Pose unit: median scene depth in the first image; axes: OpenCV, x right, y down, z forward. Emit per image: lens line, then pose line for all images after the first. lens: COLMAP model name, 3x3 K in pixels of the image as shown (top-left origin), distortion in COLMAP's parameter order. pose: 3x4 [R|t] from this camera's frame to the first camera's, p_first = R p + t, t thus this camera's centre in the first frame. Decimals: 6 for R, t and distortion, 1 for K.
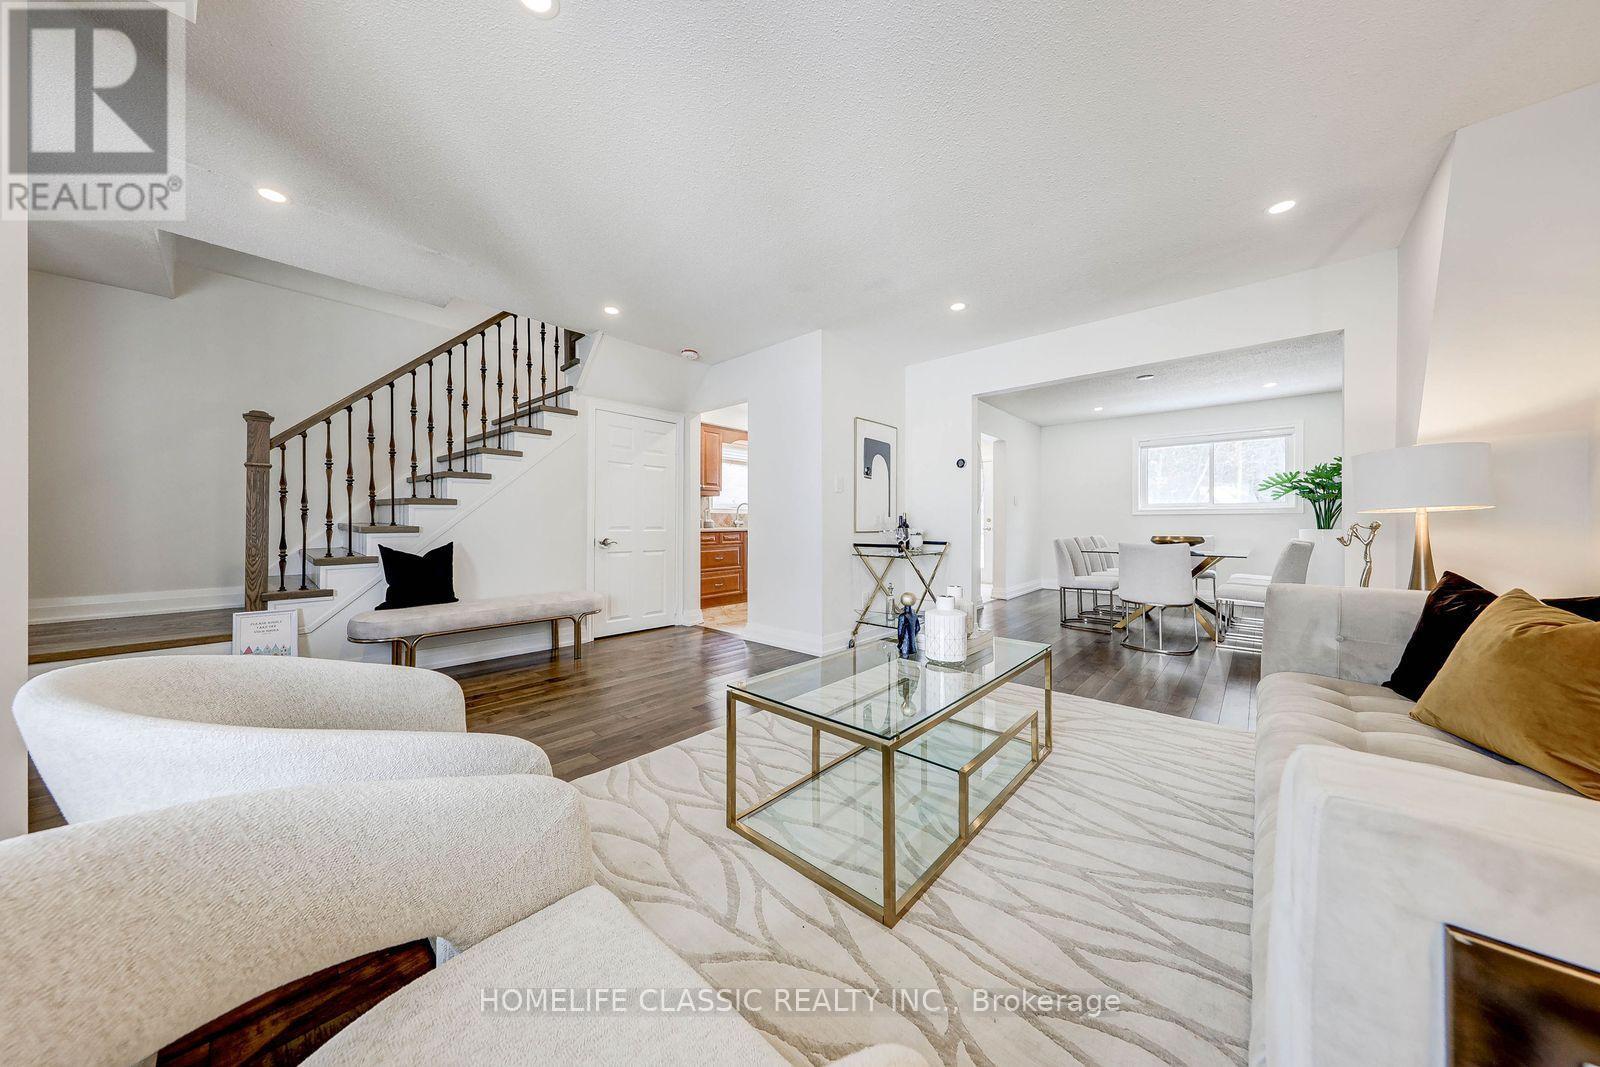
lens RADIAL K [[505.7, 0, 796.7], [0, 505.7, 527.6], [0, 0, 1]] dist [0.002959, -0.000969]
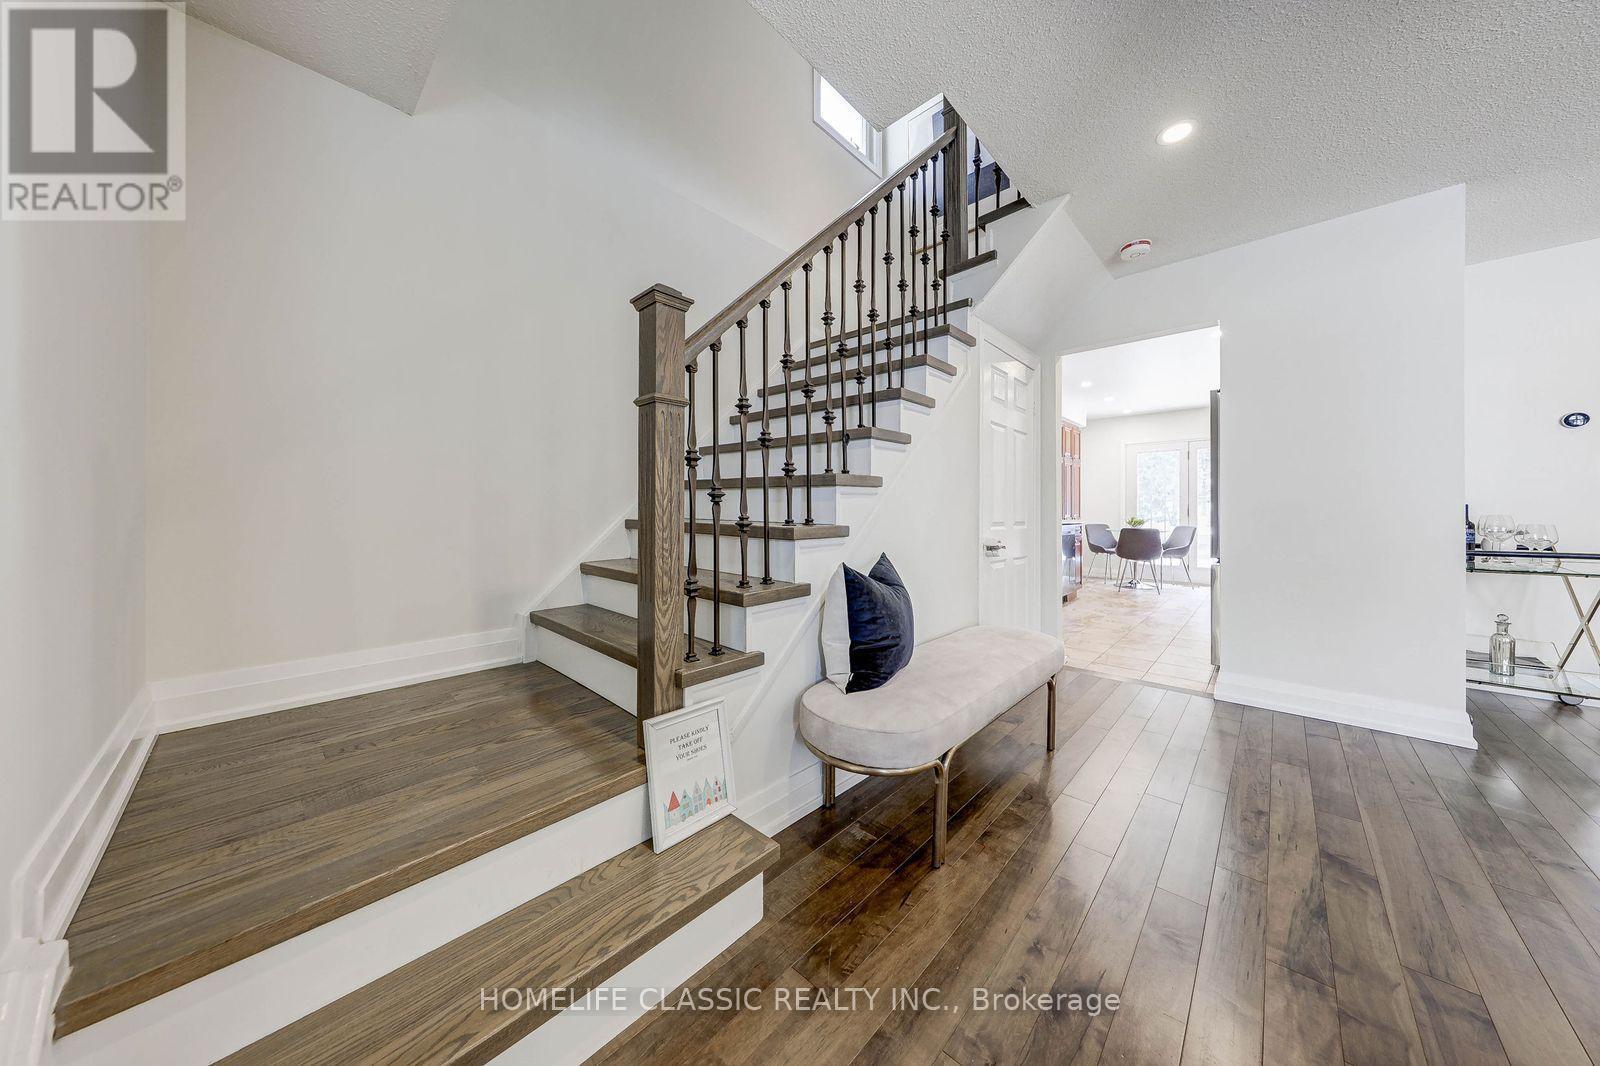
lens RADIAL K [[505.7, 0, 799.8], [0, 505.7, 521.1], [0, 0, 1]] dist [0.002959, -0.000969]
pose [[0.999841, -0.001040, -0.017798, -0.555501], [0.001200, 0.999959, 0.008967, -0.008310], [0.017788, -0.008987, 0.999801, 0.317003]]
